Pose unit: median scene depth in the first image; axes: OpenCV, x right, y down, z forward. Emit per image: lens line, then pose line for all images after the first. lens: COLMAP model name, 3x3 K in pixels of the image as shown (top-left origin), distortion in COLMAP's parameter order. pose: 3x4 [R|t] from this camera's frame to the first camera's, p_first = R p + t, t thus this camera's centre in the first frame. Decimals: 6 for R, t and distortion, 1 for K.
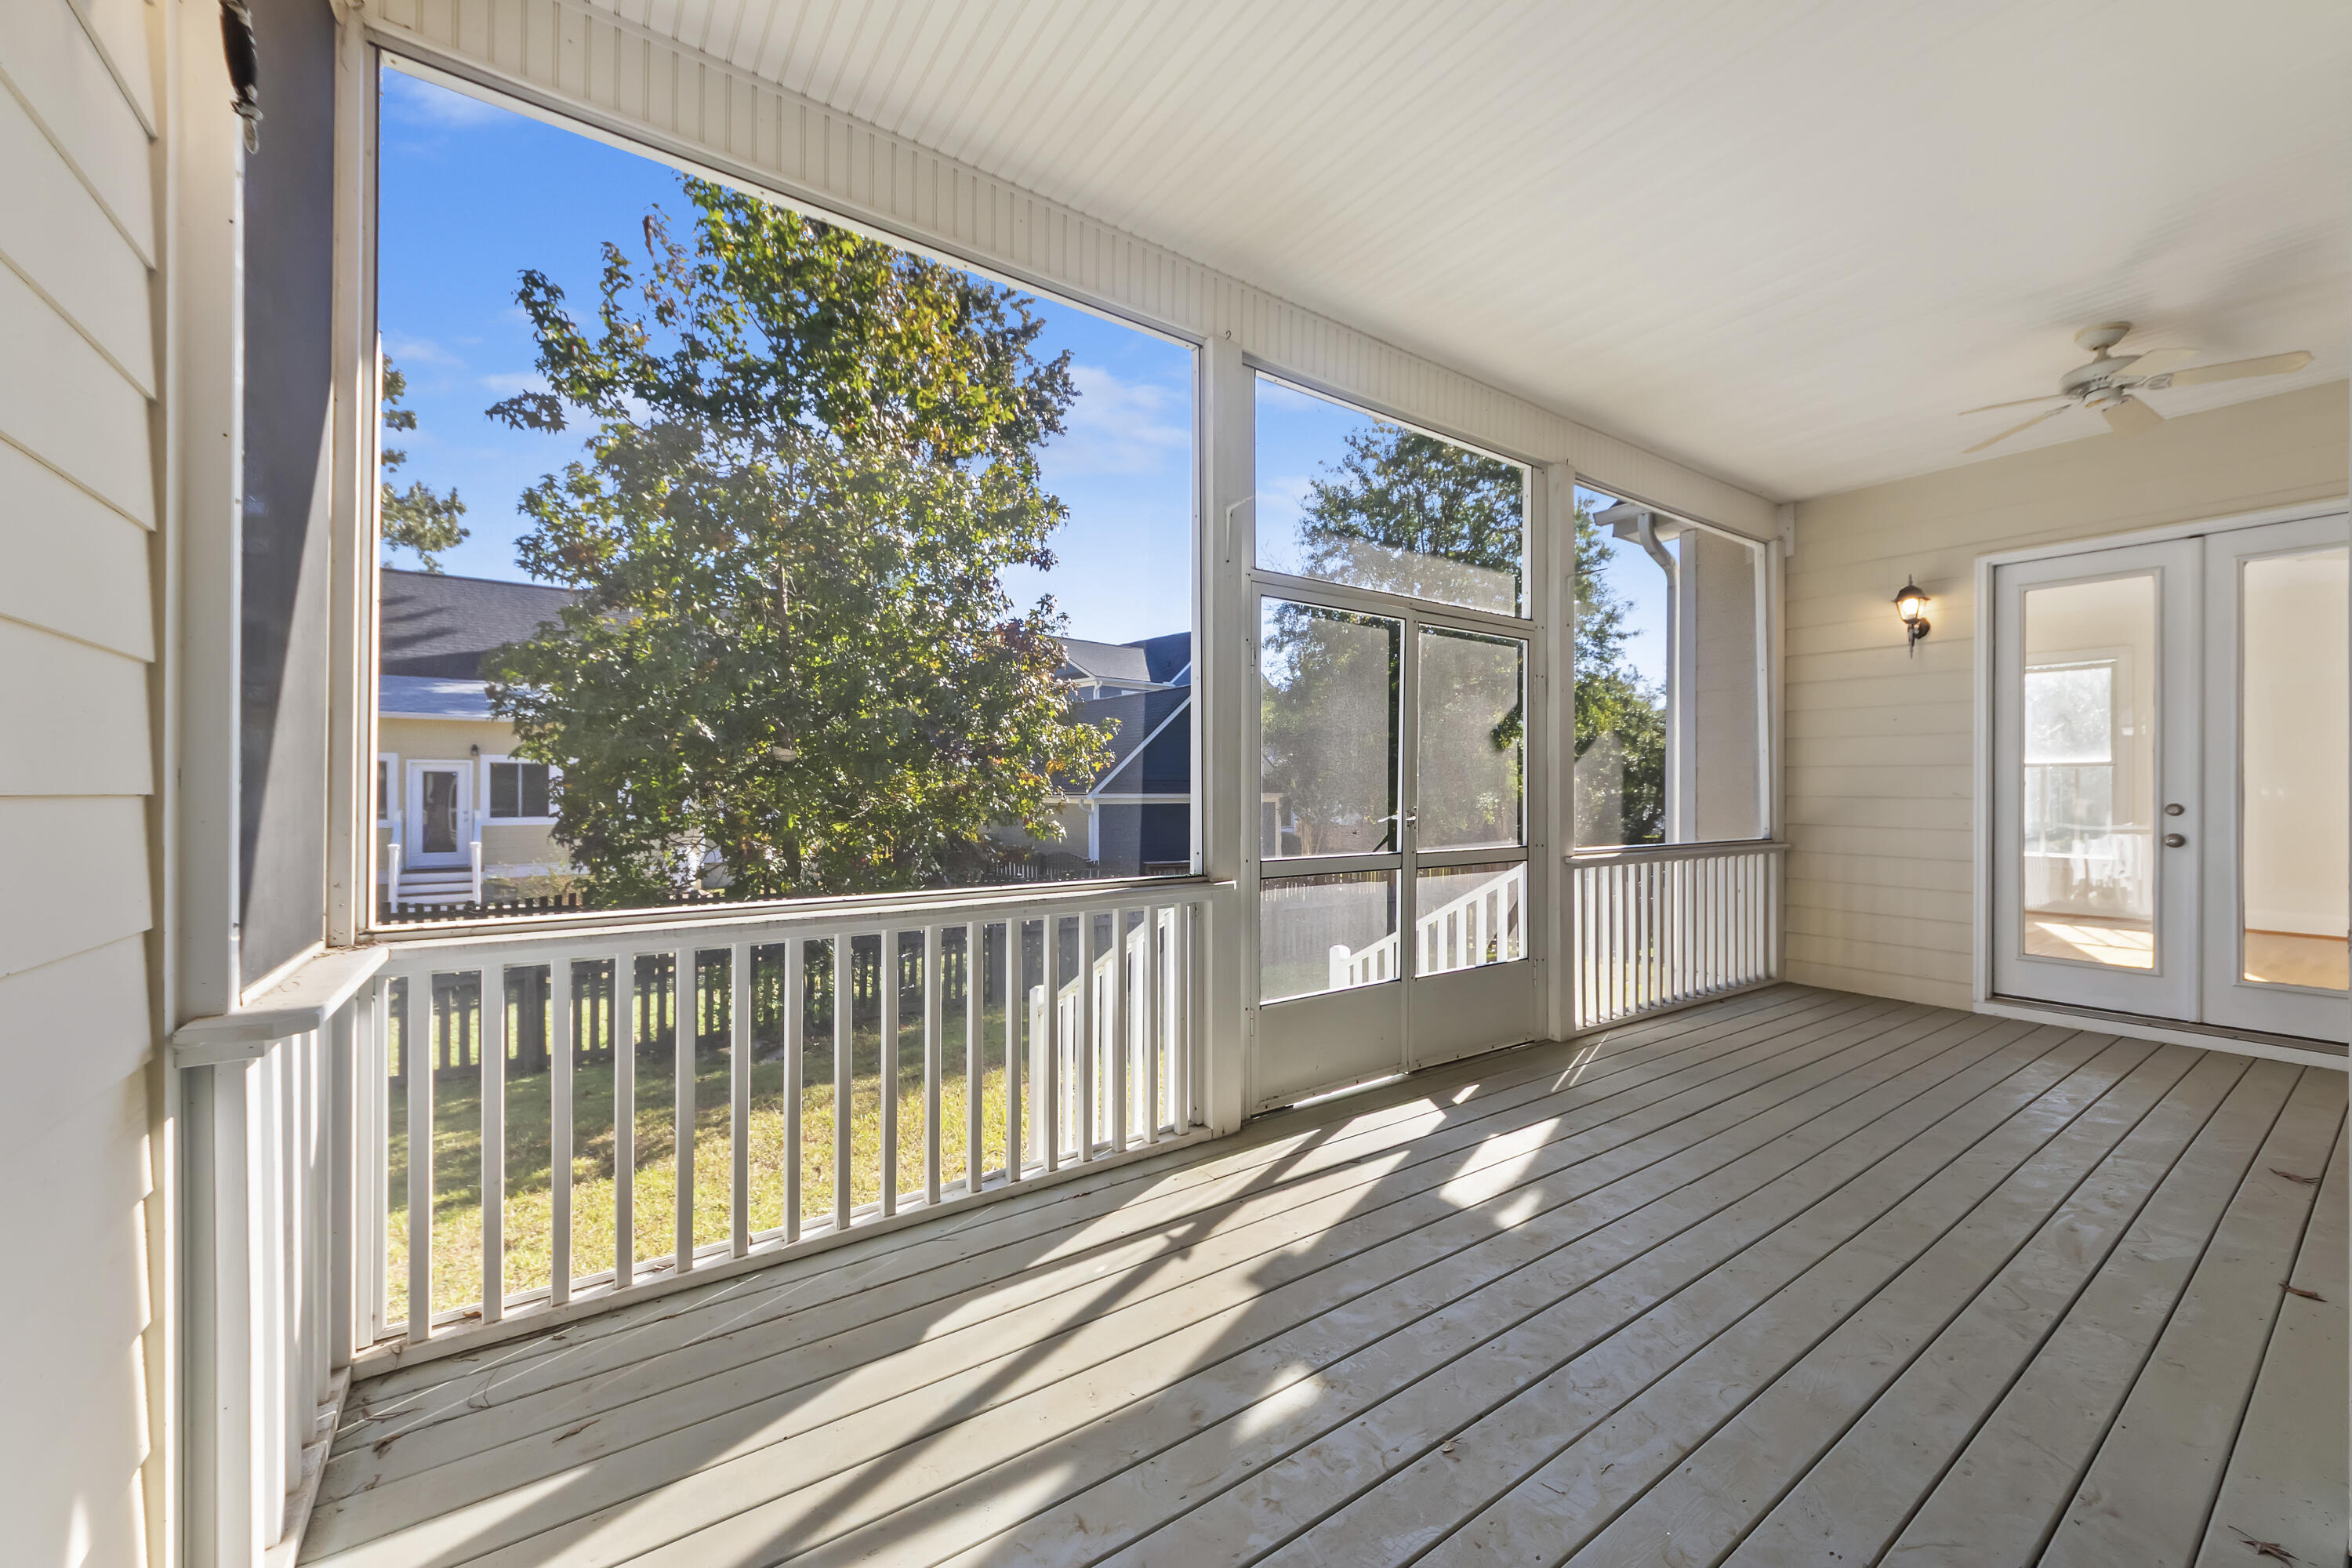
lens RADIAL K [[901.9, 0, 1166.6], [0, 901.9, 783.0], [0, 0, 1]] dist [0.001276, -0.001213]
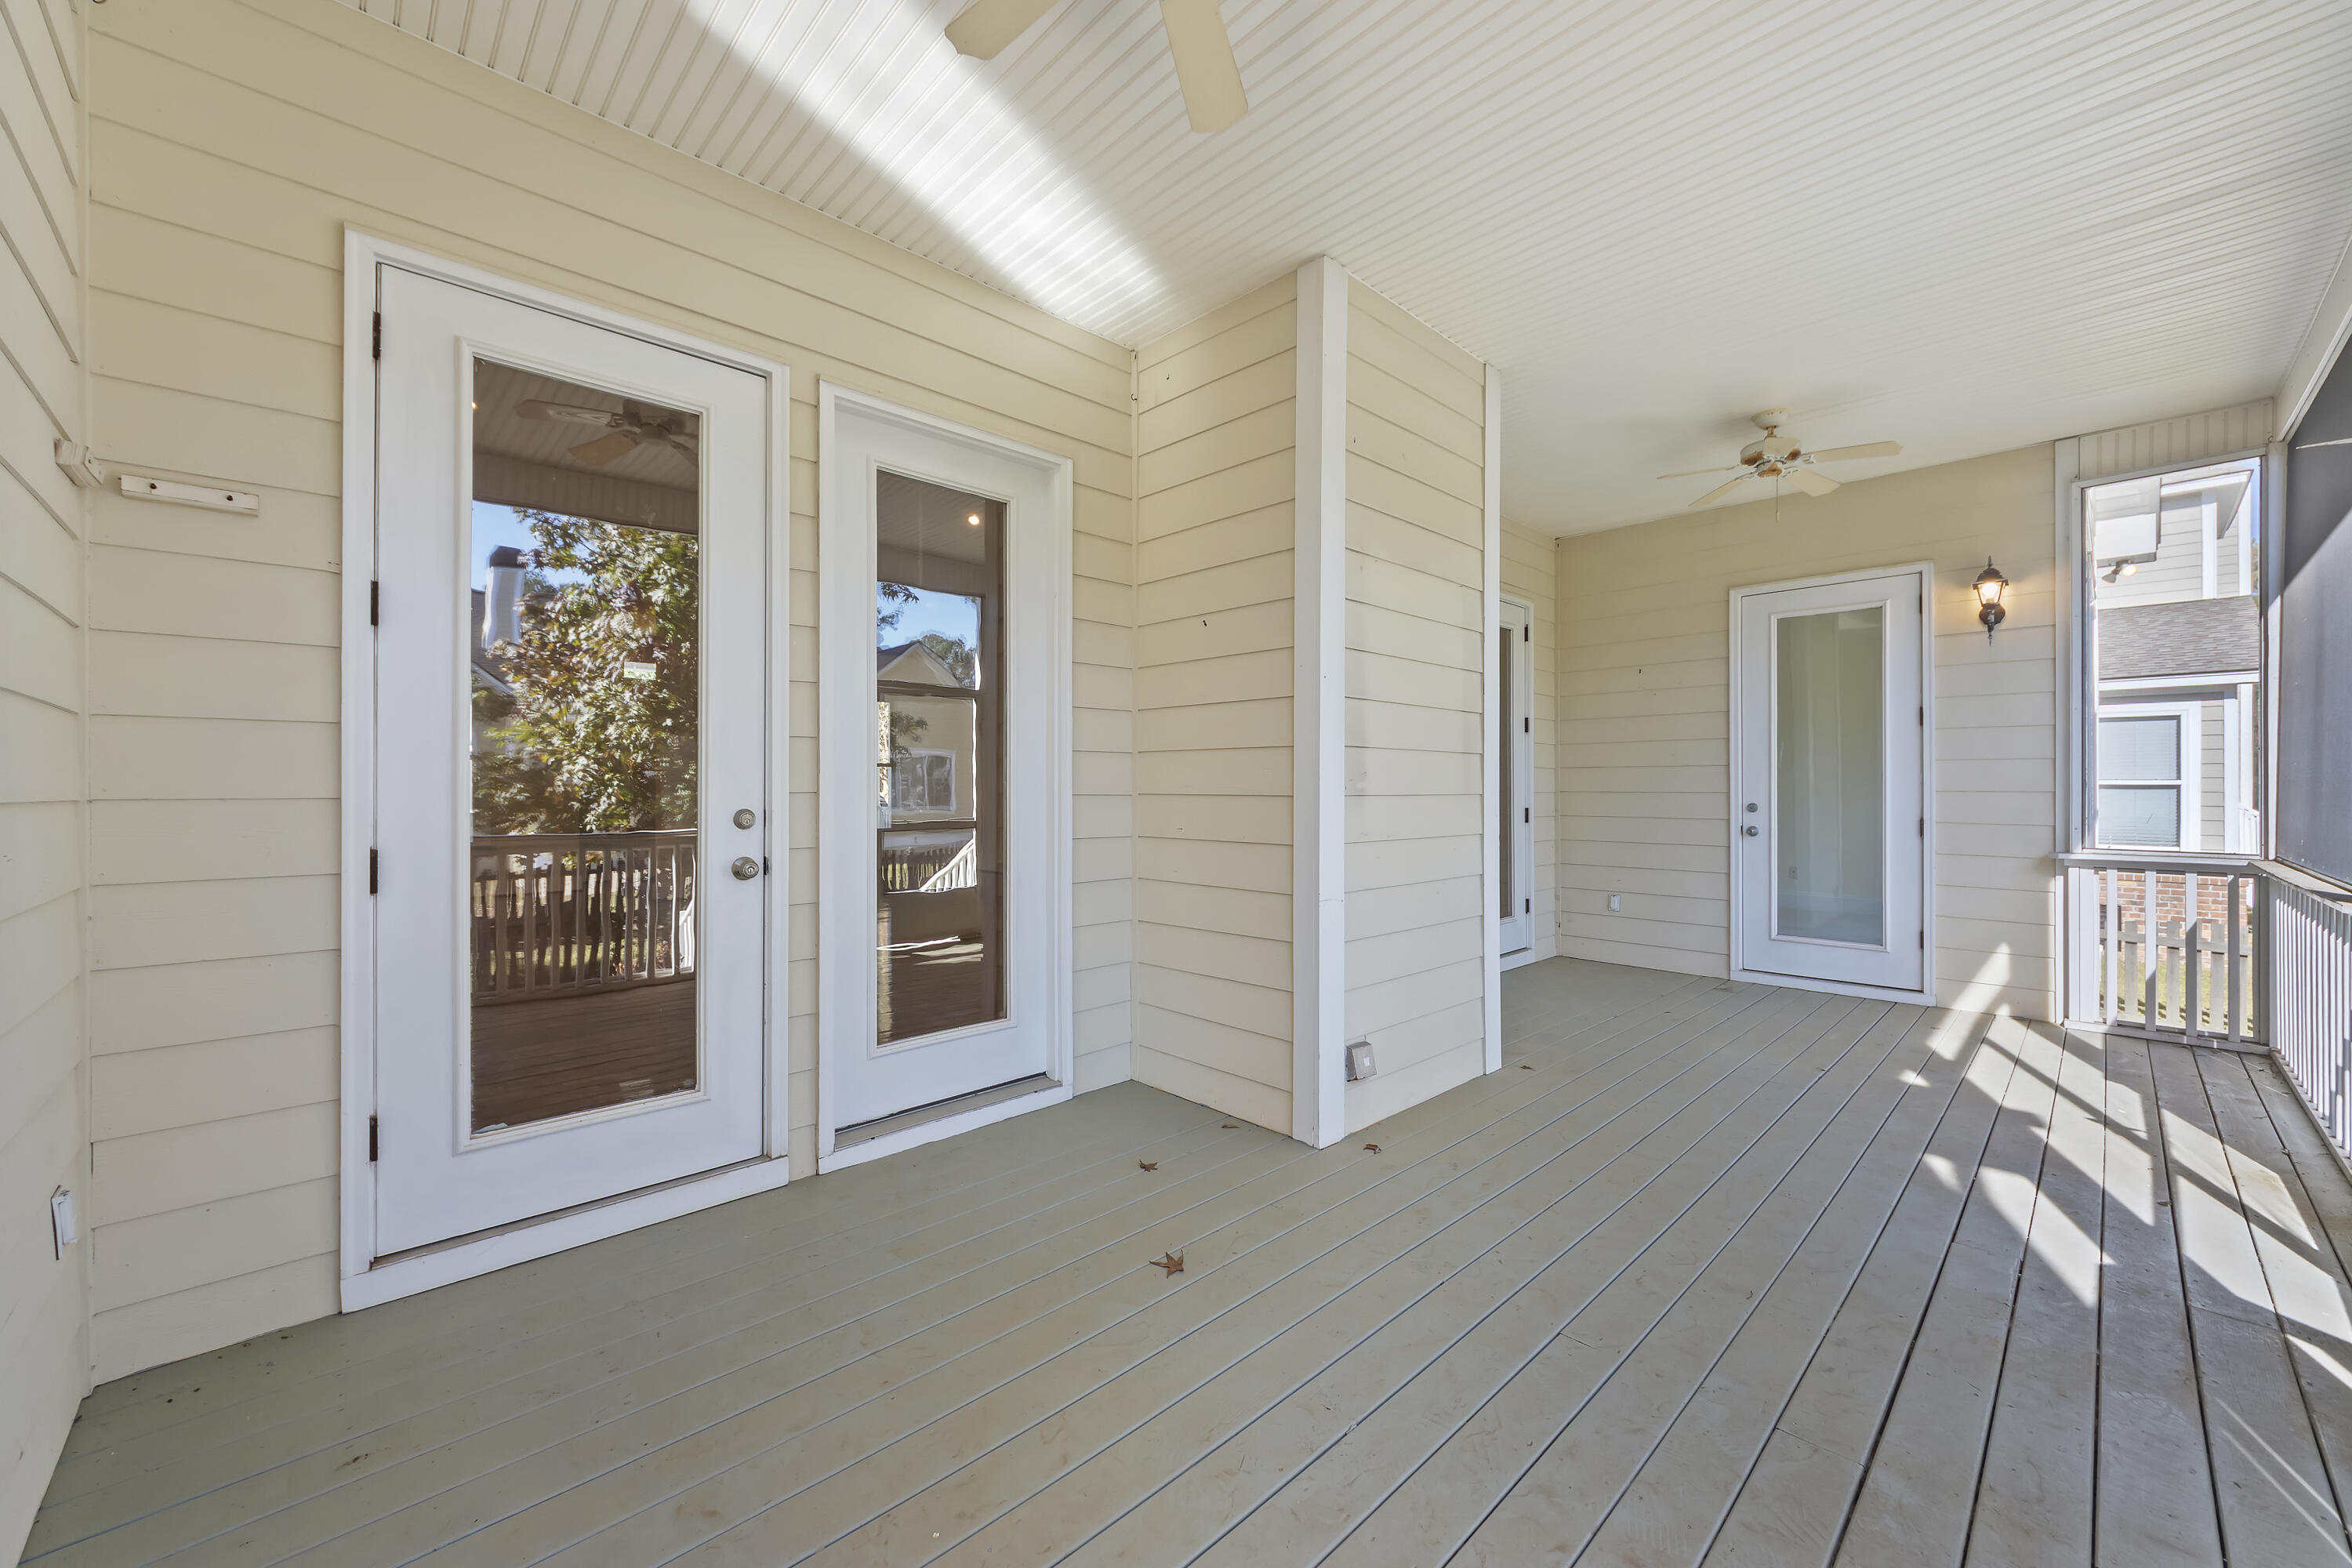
lens RADIAL K [[901.9, 0, 1187.9], [0, 901.9, 792.8], [0, 0, 1]] dist [0.001276, -0.001213]
pose [[-0.987754, -0.005199, -0.155934, 1.309522], [-0.004172, 0.999967, -0.006916, 0.018566], [0.155964, -0.006181, -0.987743, 1.727321]]
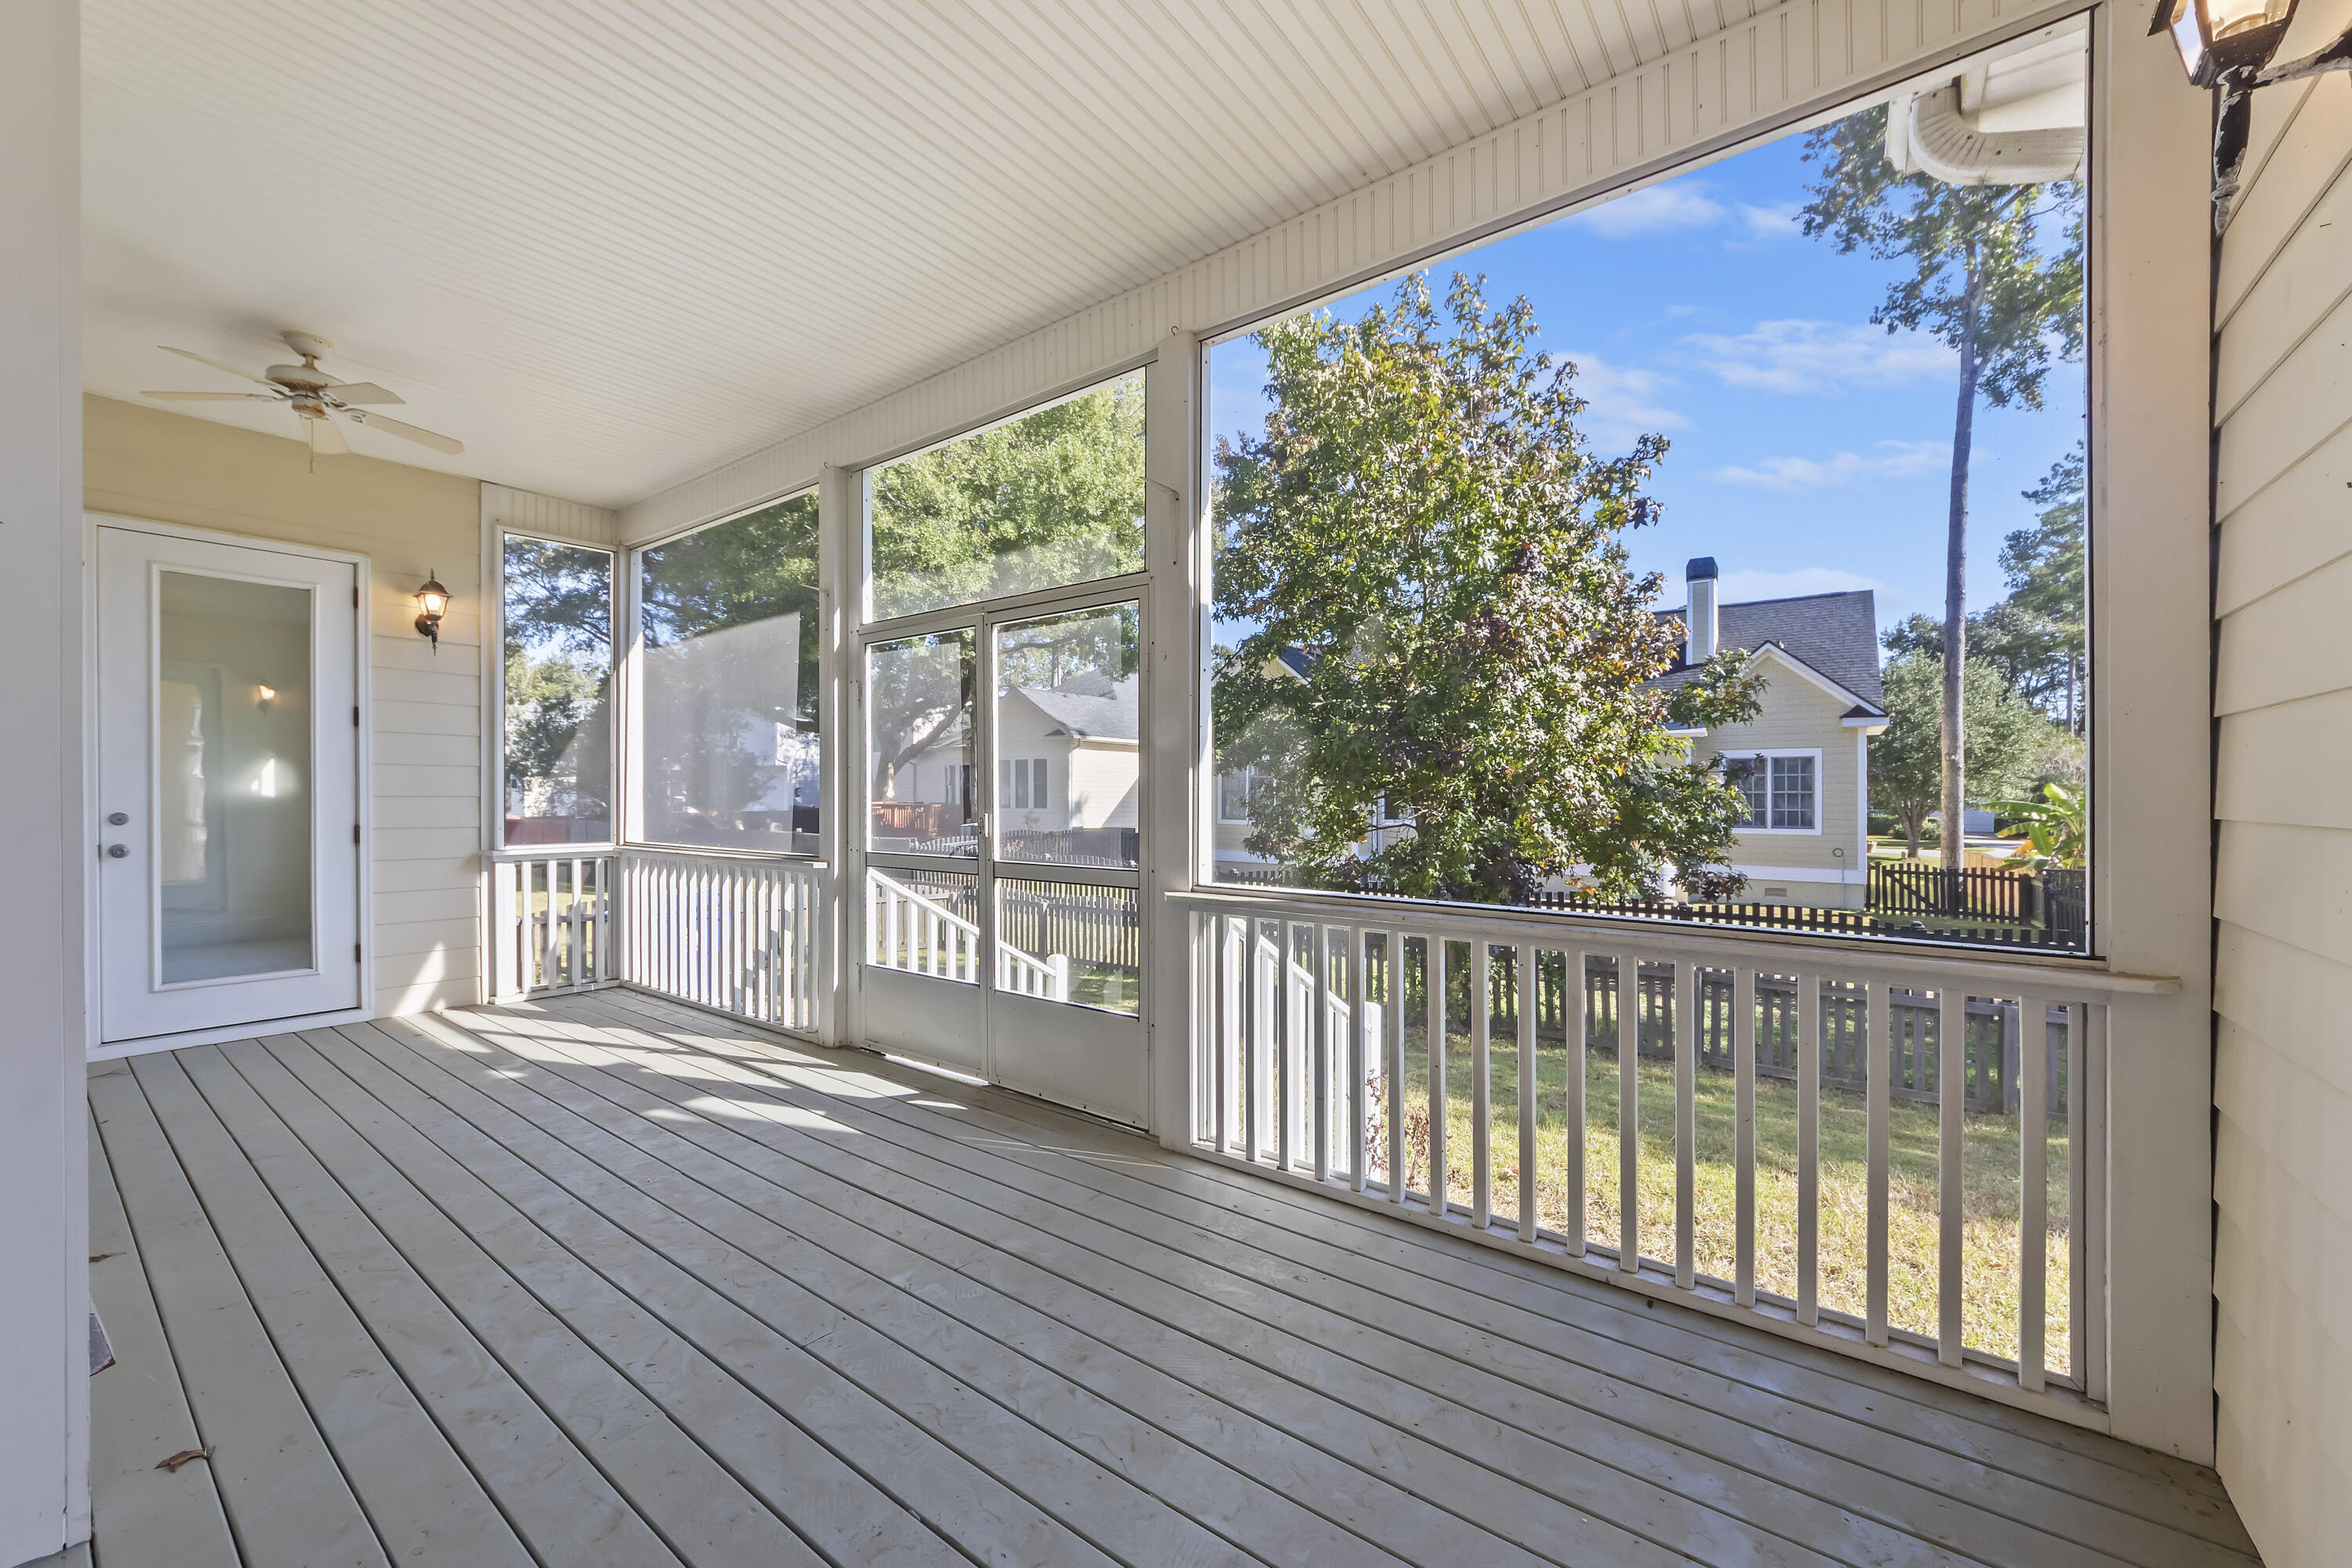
lens RADIAL K [[901.9, 0, 1182.3], [0, 901.9, 799.1], [0, 0, 1]] dist [0.001276, -0.001213]
pose [[0.306578, 0.000019, -0.951845, 1.659148], [0.006875, 0.999974, 0.002234, 0.009378], [0.951821, -0.007229, 0.306570, 1.164393]]
